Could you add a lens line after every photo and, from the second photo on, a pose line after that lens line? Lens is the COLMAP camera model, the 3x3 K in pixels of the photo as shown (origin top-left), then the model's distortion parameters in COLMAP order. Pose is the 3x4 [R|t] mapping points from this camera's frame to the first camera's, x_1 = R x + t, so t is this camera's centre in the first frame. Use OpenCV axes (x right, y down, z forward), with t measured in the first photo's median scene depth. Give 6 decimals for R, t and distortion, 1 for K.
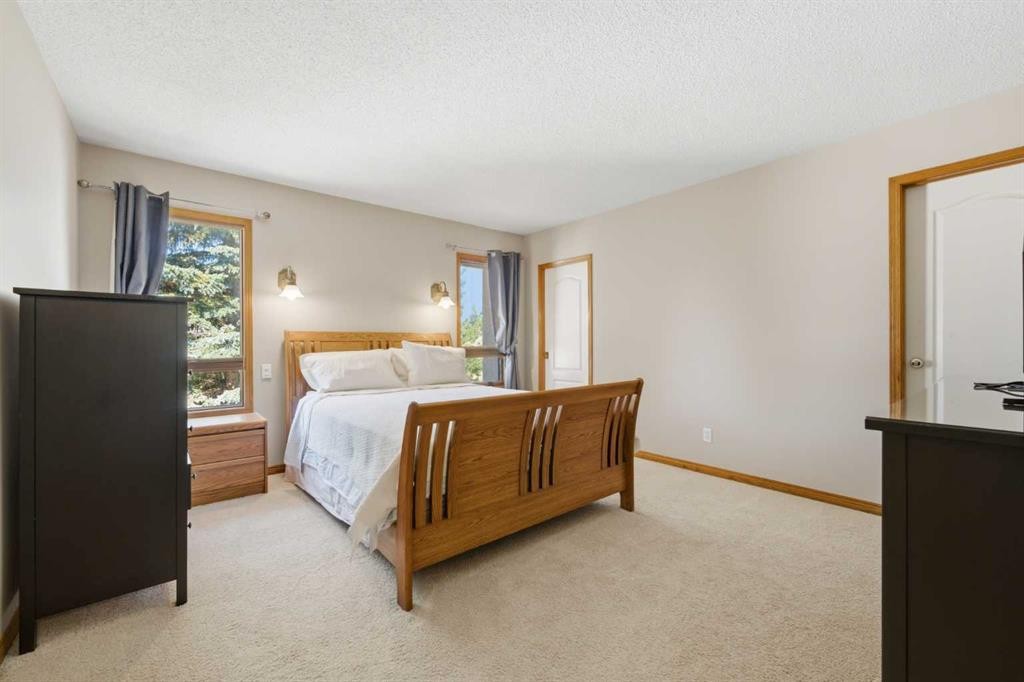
lens RADIAL K [[438.5, 0, 506.4], [0, 438.5, 344.3], [0, 0, 1]] dist [-0.002831, -0.000083]
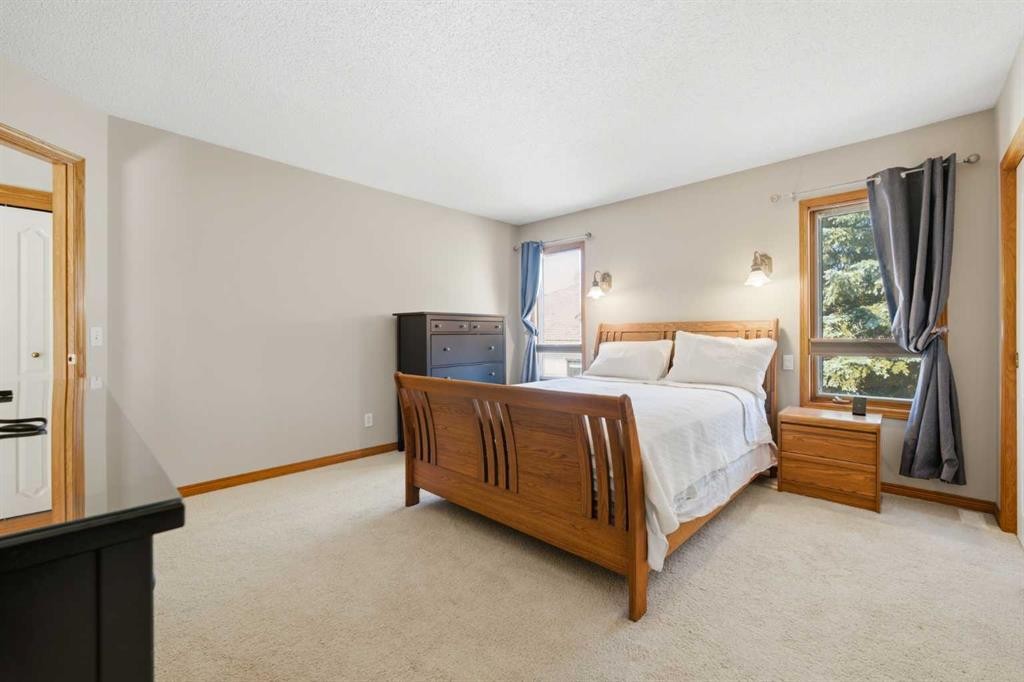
lens RADIAL K [[438.5, 0, 506.8], [0, 438.5, 332.1], [0, 0, 1]] dist [-0.002831, -0.000083]
pose [[0.071464, -0.002885, -0.997439, 0.615501], [-0.002633, 0.999992, -0.003081, -0.001799], [0.997440, 0.002846, 0.071456, 0.568367]]
